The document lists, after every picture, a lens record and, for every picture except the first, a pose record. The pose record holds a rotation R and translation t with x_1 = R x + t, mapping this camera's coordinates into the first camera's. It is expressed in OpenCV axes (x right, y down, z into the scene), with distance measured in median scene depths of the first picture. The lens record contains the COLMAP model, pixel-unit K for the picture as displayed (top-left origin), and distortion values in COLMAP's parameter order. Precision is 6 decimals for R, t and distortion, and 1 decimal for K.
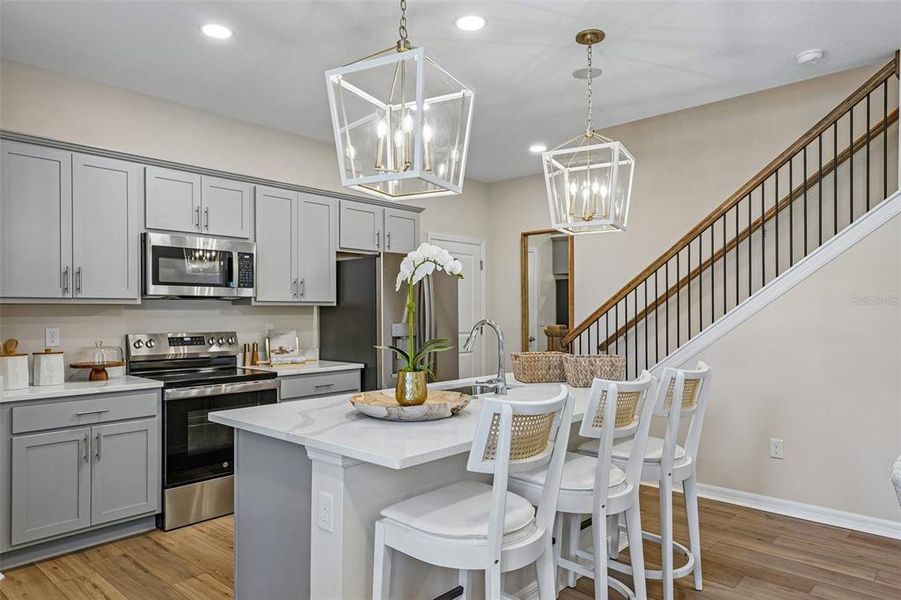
lens RADIAL K [[587.7, 0, 446.7], [0, 587.7, 310.7], [0, 0, 1]] dist [0.030417, 0.001110]
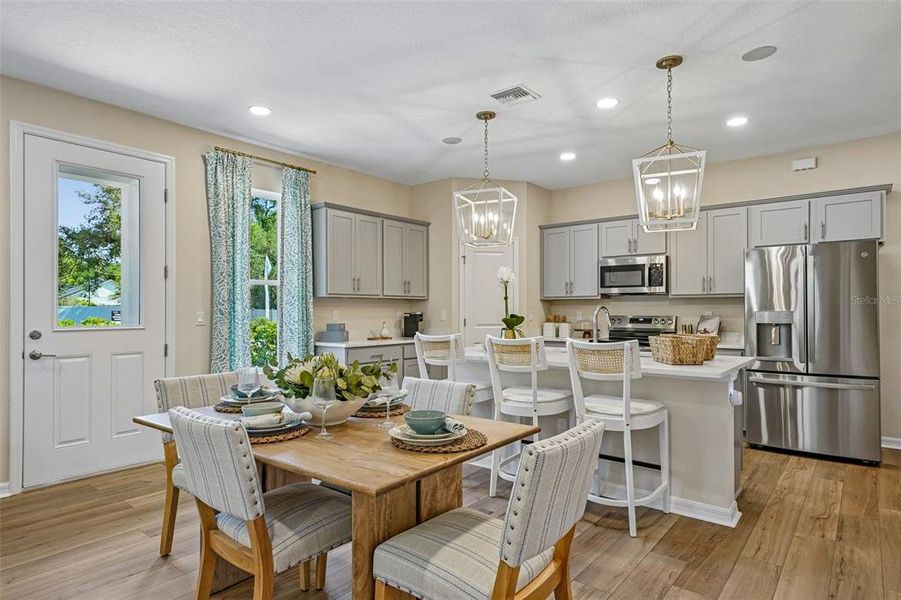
lens RADIAL K [[509.5, 0, 445.6], [0, 509.5, 307.2], [0, 0, 1]] dist [0.015129, -0.002218]
pose [[0.053384, -0.003174, -0.998569, 0.955072], [0.003349, 0.999990, -0.003000, 0.016379], [0.998568, -0.003184, 0.053394, 0.397177]]
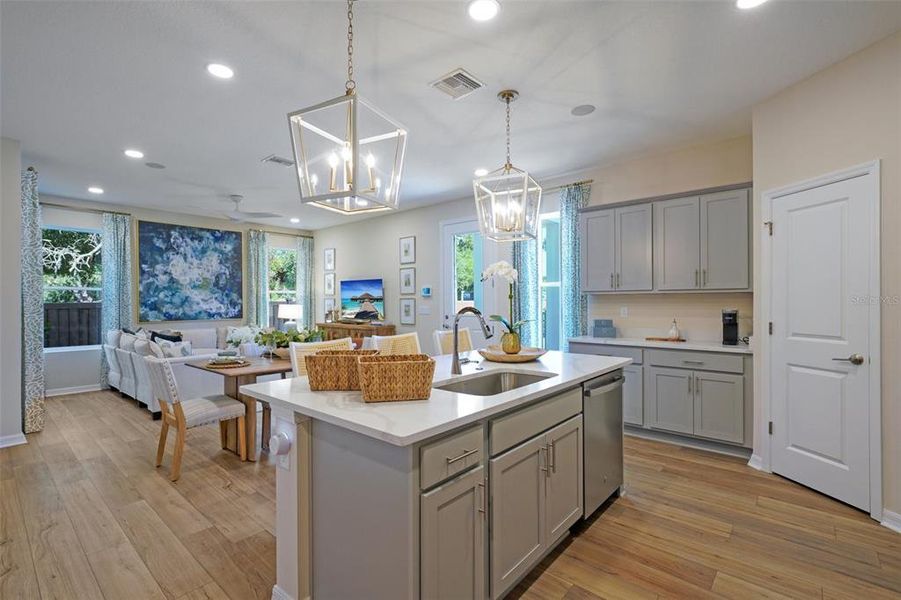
lens RADIAL K [[413.1, 0, 445.1], [0, 413.1, 301.9], [0, 0, 1]] dist [0.003459, 0.000356]
pose [[-0.999730, 0.007605, -0.021938, 0.092876], [0.007632, 0.999970, -0.001148, 0.004790], [0.021929, -0.001315, -0.999759, 1.265291]]
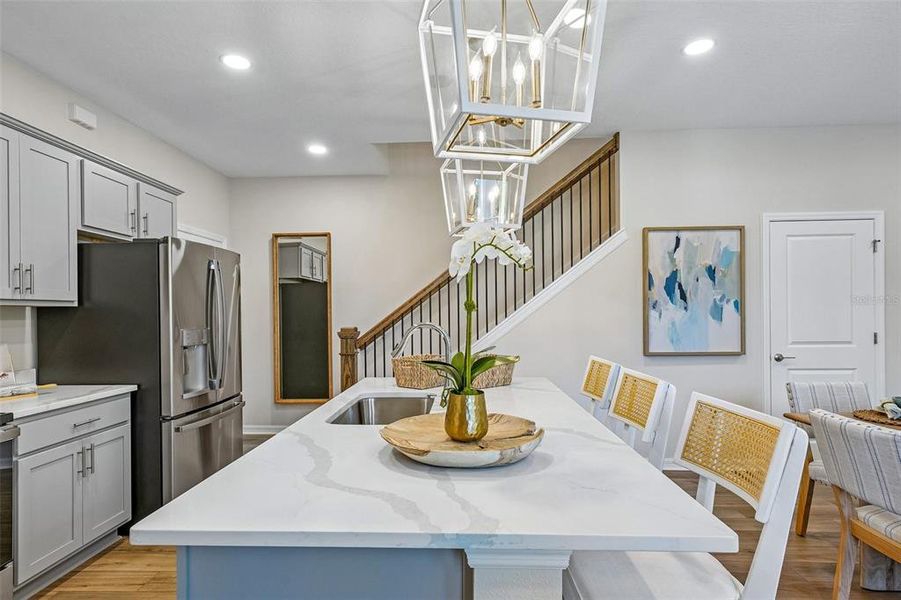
lens RADIAL K [[482.9, 0, 447.2], [0, 482.9, 312.6], [0, 0, 1]] dist [0.006219, 0.002245]
pose [[0.763524, -0.001865, 0.645777, -0.267852], [0.003576, 0.999993, -0.001341, 0.001370], [-0.645769, 0.003334, 0.763525, 0.316609]]
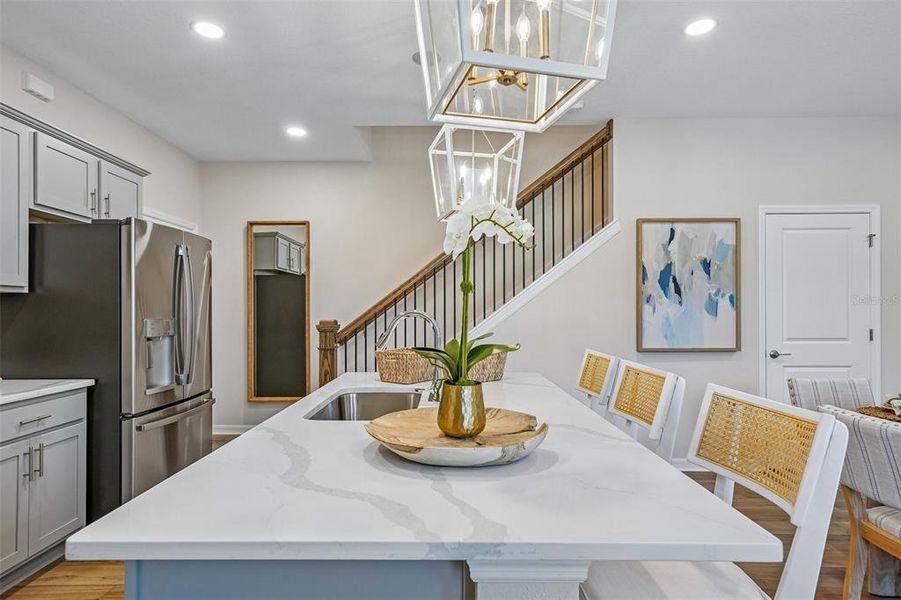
lens RADIAL K [[494.8, 0, 446.5], [0, 494.8, 306.9], [0, 0, 1]] dist [0.008986, 0.002657]
pose [[0.740048, 0.008909, 0.672495, -0.256574], [-0.004055, 0.999953, -0.008785, 0.011797], [-0.672542, 0.003775, 0.740050, 0.342179]]
